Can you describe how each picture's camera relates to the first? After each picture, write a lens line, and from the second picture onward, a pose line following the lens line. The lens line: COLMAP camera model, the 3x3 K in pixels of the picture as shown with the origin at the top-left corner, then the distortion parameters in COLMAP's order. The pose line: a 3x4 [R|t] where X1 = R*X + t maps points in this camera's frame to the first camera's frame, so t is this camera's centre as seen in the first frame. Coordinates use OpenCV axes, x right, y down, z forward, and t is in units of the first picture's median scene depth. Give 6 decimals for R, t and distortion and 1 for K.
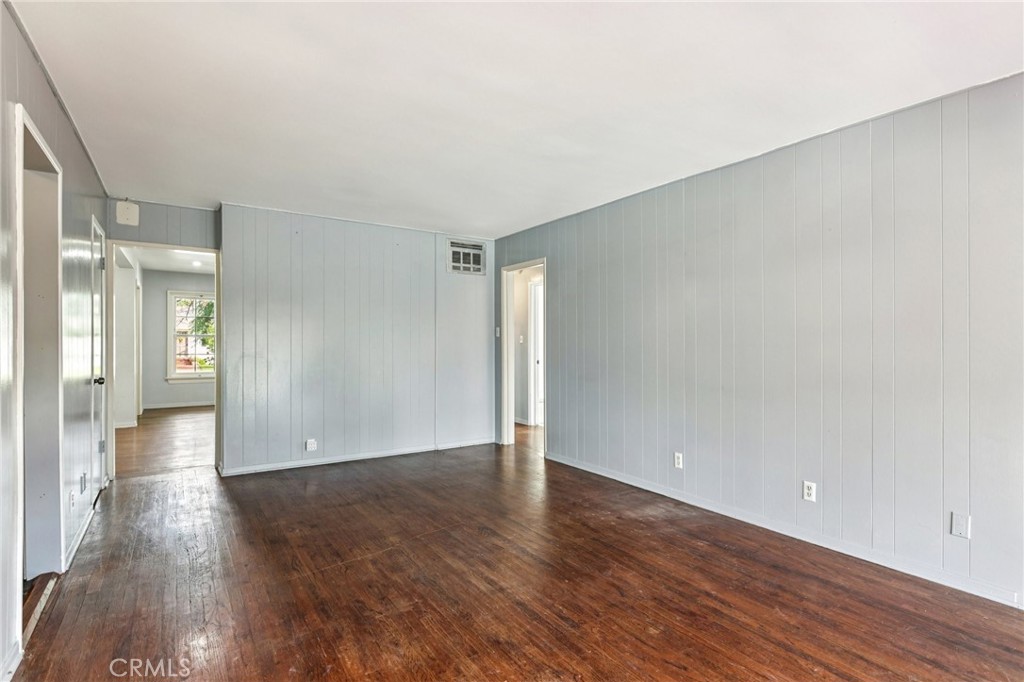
lens RADIAL K [[496.5, 0, 523.1], [0, 496.5, 347.8], [0, 0, 1]] dist [-0.003726, -0.000280]
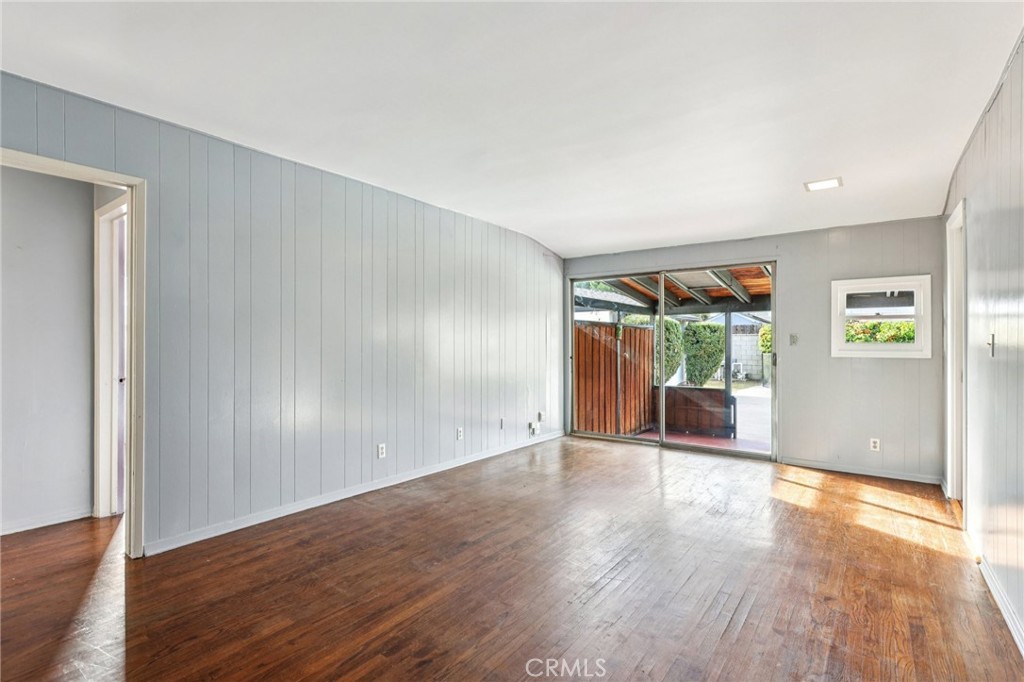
lens RADIAL K [[496.5, 0, 512.2], [0, 496.5, 335.8], [0, 0, 1]] dist [-0.003726, -0.000280]
pose [[-0.303622, 0.000373, 0.952792, -0.791591], [0.006342, 0.999979, 0.001629, -0.020365], [-0.952771, 0.006537, -0.303618, 1.060213]]
